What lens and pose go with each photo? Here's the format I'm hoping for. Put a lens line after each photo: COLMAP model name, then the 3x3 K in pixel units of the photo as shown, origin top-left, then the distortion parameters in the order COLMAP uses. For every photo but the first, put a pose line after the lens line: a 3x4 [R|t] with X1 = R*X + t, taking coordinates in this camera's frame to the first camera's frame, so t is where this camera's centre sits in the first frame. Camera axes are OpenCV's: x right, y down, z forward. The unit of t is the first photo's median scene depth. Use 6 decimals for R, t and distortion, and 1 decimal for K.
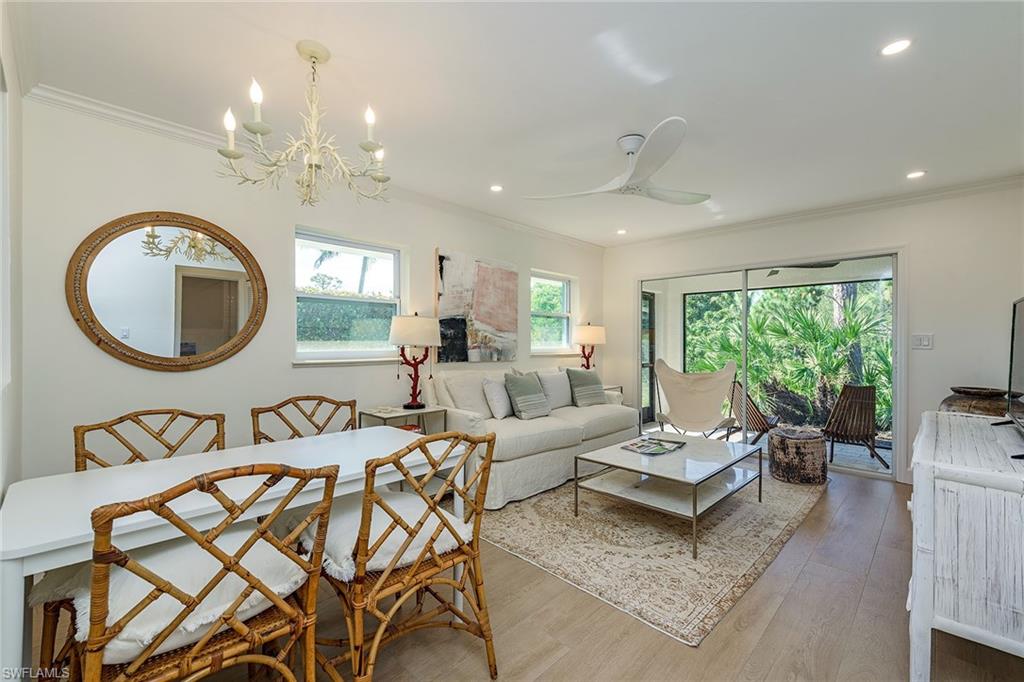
lens RADIAL K [[442.0, 0, 516.3], [0, 442.0, 333.3], [0, 0, 1]] dist [0.023460, 0.000282]
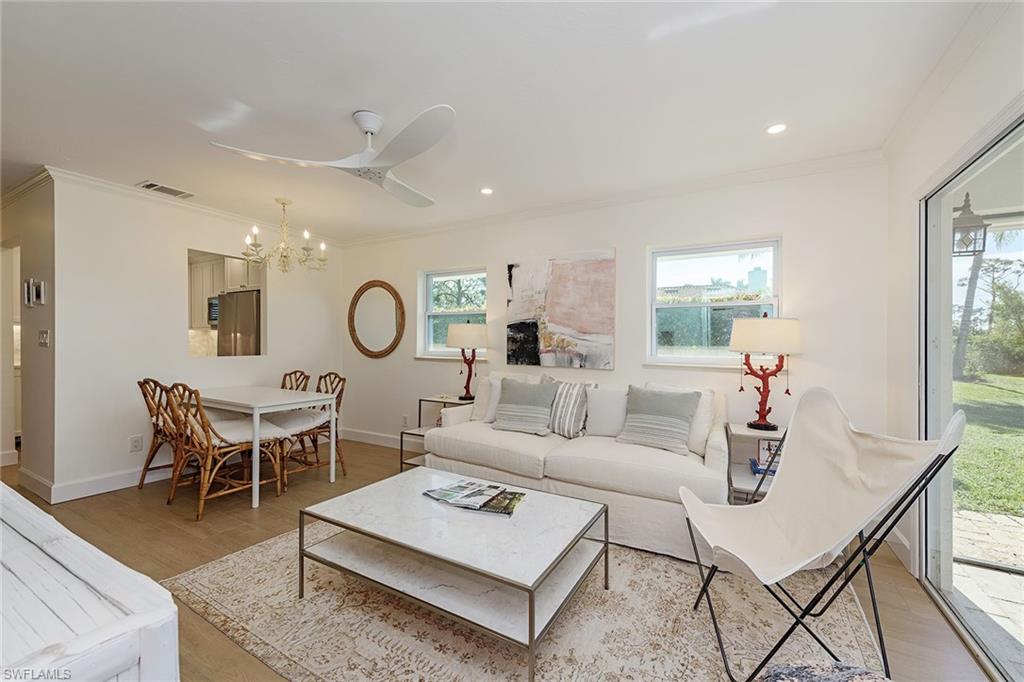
lens RADIAL K [[407.0, 0, 517.4], [0, 407.0, 345.2], [0, 0, 1]] dist [-0.009528, 0.000068]
pose [[0.256973, -0.000468, -0.966419, 0.727498], [0.007832, 0.999968, 0.001598, 0.016719], [0.966387, -0.007979, 0.256968, 0.703648]]
